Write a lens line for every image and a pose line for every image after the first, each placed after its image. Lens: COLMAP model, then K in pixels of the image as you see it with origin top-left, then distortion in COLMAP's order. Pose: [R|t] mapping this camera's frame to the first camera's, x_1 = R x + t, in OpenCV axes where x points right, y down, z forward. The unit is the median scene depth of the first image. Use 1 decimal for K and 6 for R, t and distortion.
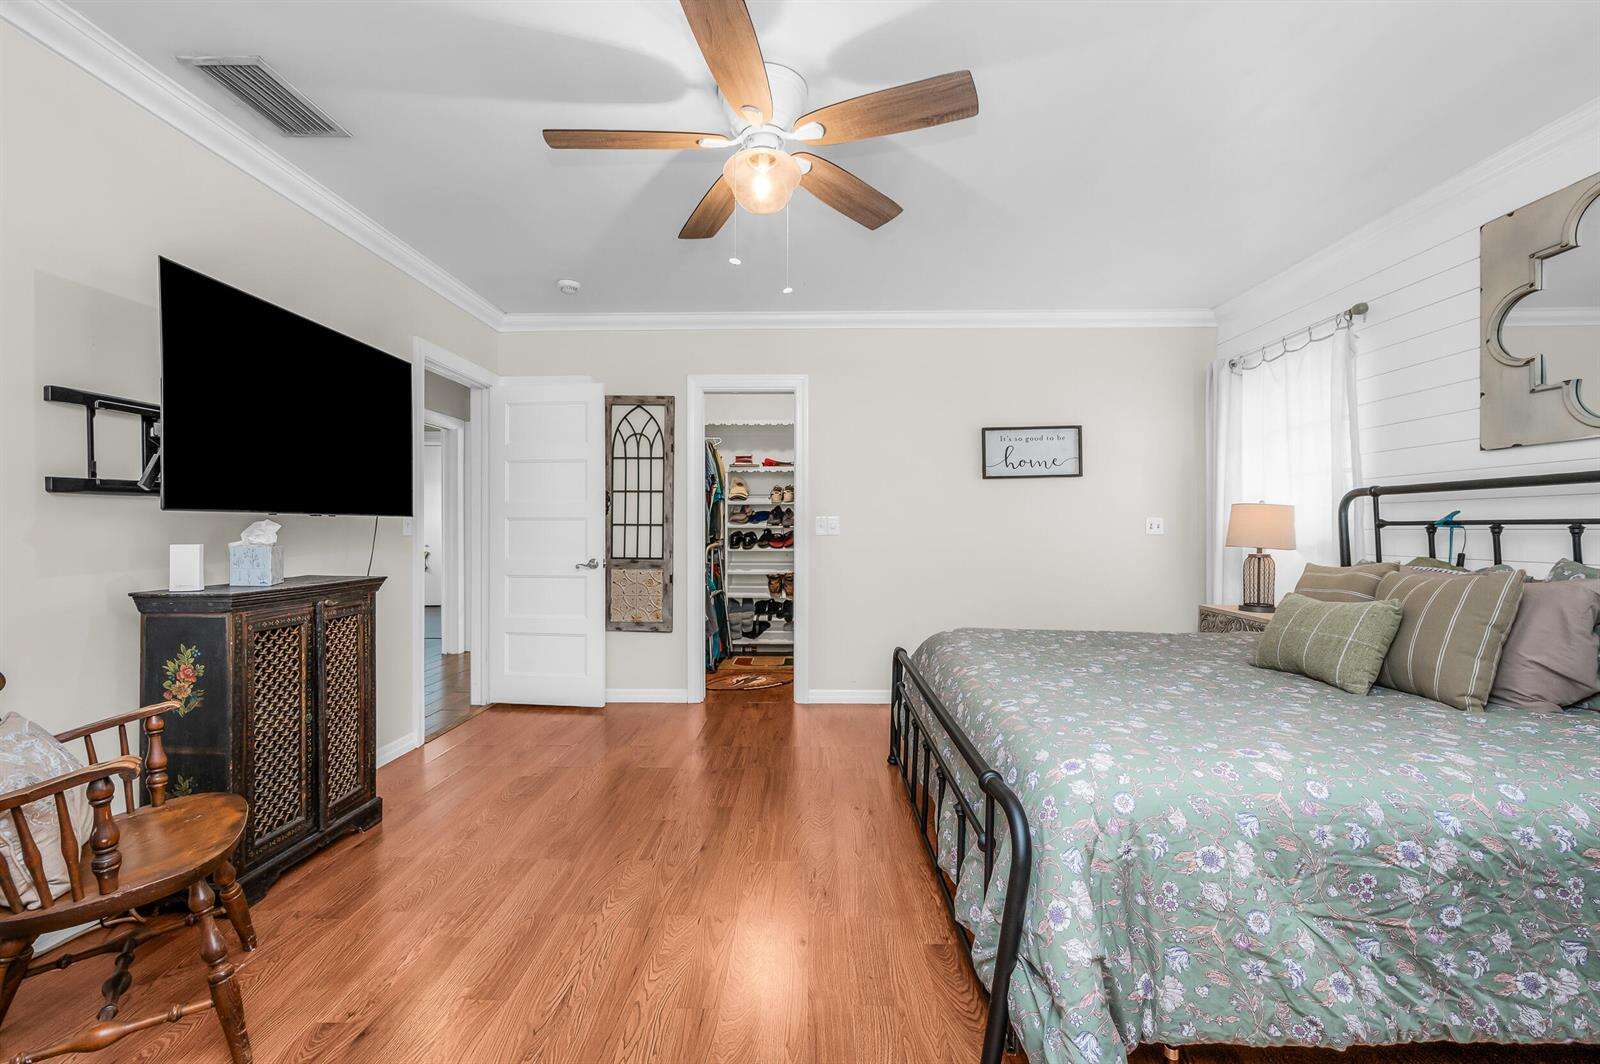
lens RADIAL K [[673.7, 0, 804.8], [0, 673.7, 530.4], [0, 0, 1]] dist [0.000241, -0.000093]
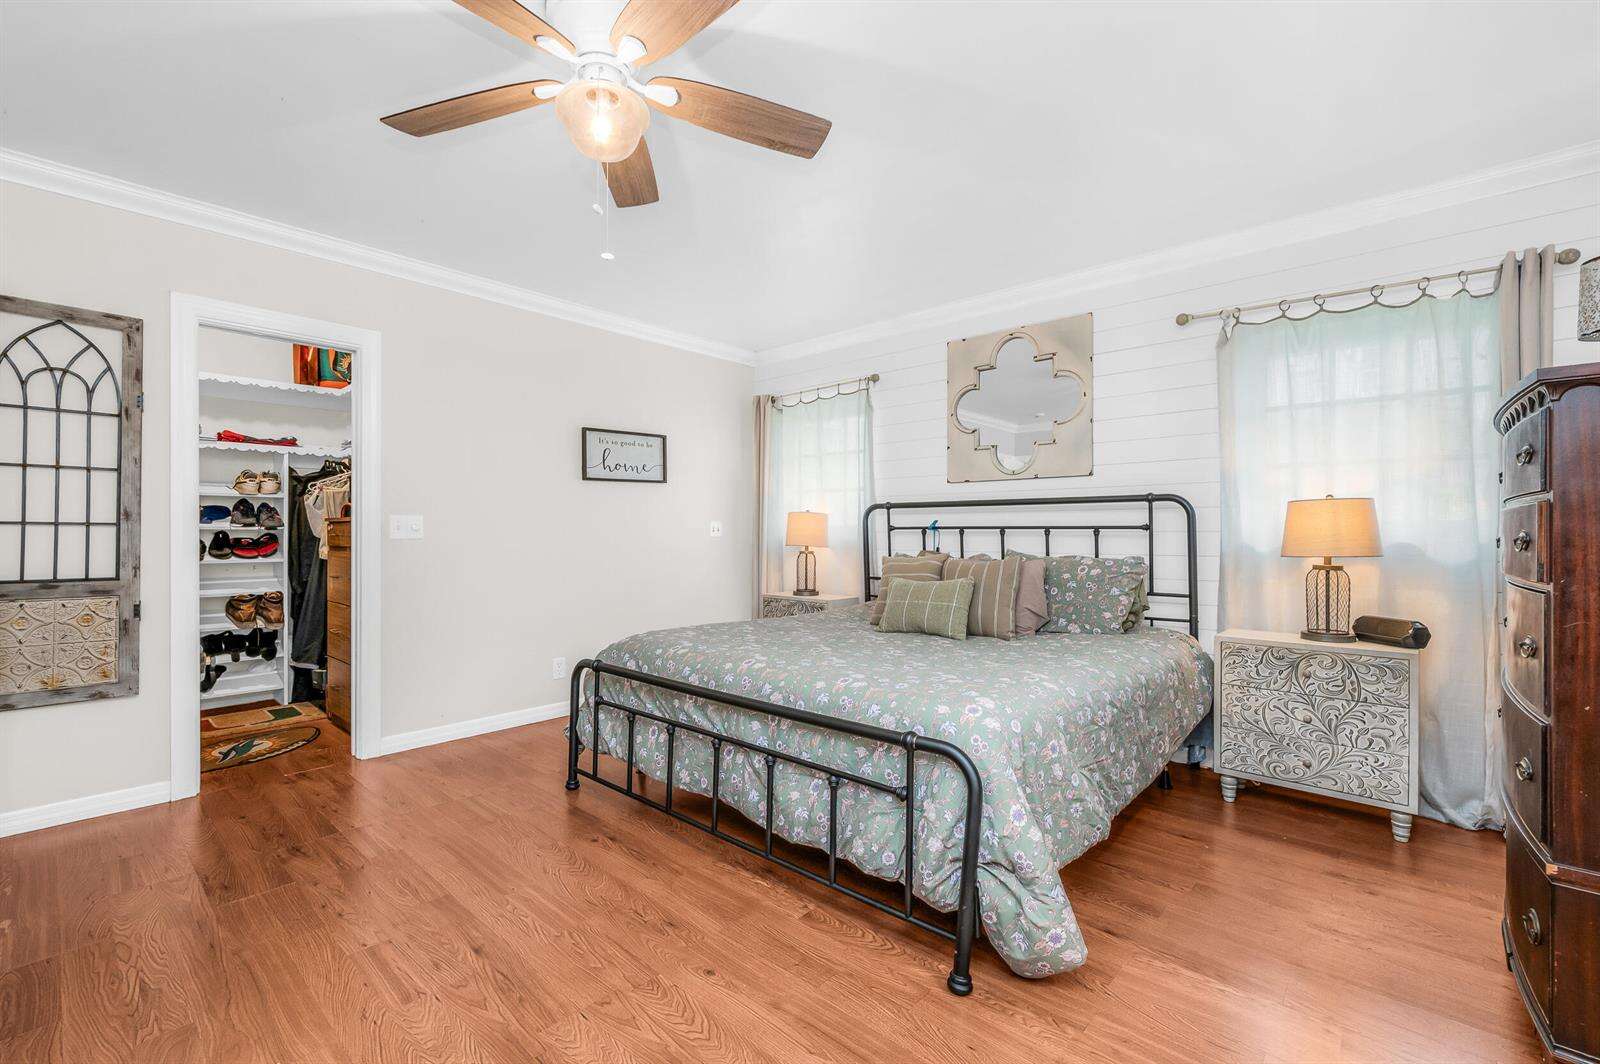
lens RADIAL K [[681.4, 0, 796.8], [0, 681.4, 534.7], [0, 0, 1]] dist [0.001052, 0.000336]
pose [[0.660479, -0.002170, 0.750842, -0.288202], [0.000730, 0.999997, 0.002249, 0.000514], [-0.750844, -0.000938, 0.660479, 0.129790]]
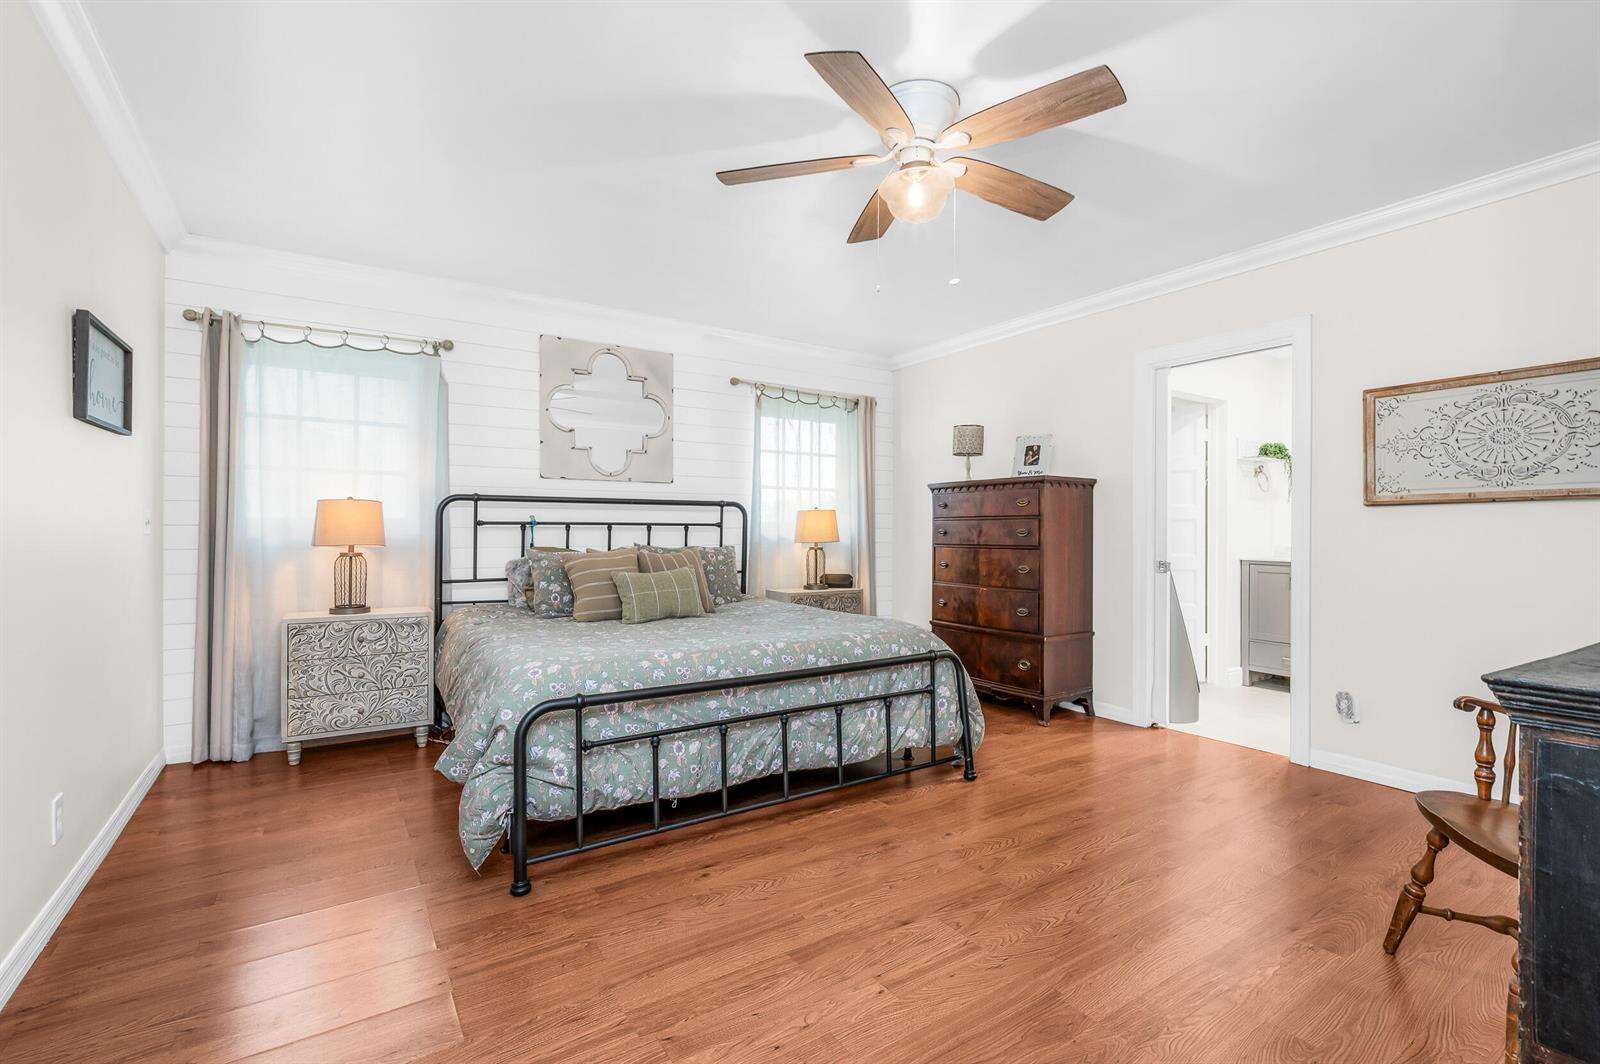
lens RADIAL K [[720.5, 0, 794.6], [0, 720.5, 532.6], [0, 0, 1]] dist [0.000928, -0.000371]
pose [[-0.557069, -0.003138, 0.830461, -0.463365], [0.000072, 0.999993, 0.003827, 0.002292], [-0.830466, 0.002192, -0.557064, 0.930290]]
